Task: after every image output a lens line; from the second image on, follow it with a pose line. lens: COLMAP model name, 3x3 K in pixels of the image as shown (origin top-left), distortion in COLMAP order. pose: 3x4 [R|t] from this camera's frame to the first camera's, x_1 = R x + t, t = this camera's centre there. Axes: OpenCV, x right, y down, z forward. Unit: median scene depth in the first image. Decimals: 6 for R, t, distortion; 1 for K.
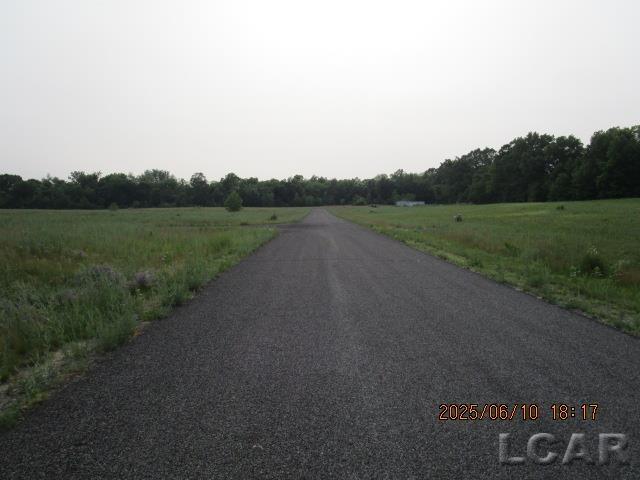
lens RADIAL K [[451.7, 0, 320.9], [0, 451.7, 236.2], [0, 0, 1]] dist [0.011931, 0.001776]
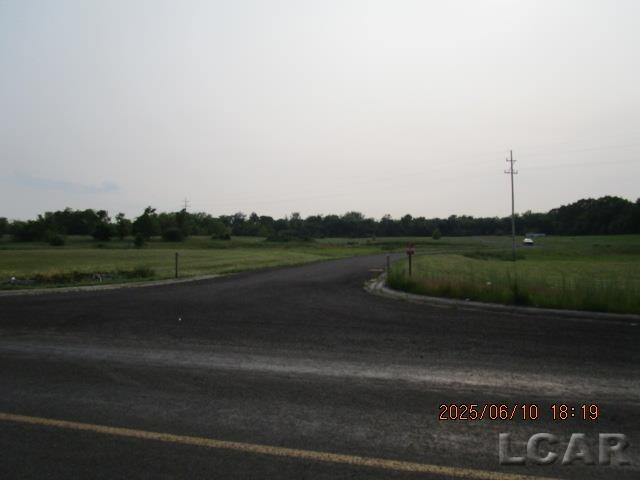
lens RADIAL K [[459.5, 0, 317.2], [0, 459.5, 244.5], [0, 0, 1]] dist [-0.030591, 0.007160]
pose [[0.964480, 0.007208, -0.264058, -0.084476], [-0.019185, 0.998899, -0.042807, 0.032338], [0.263458, 0.046352, 0.963556, -0.537930]]
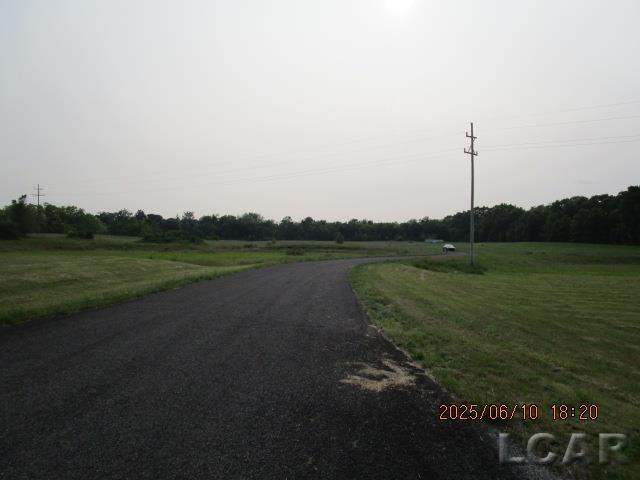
lens RADIAL K [[459.5, 0, 315.6], [0, 459.5, 237.1], [0, 0, 1]] dist [-0.030591, 0.007160]
pose [[0.998549, 0.021851, -0.049225, -0.101094], [-0.025322, 0.997153, -0.071033, 0.028387], [0.047533, 0.072176, 0.996259, -0.452519]]
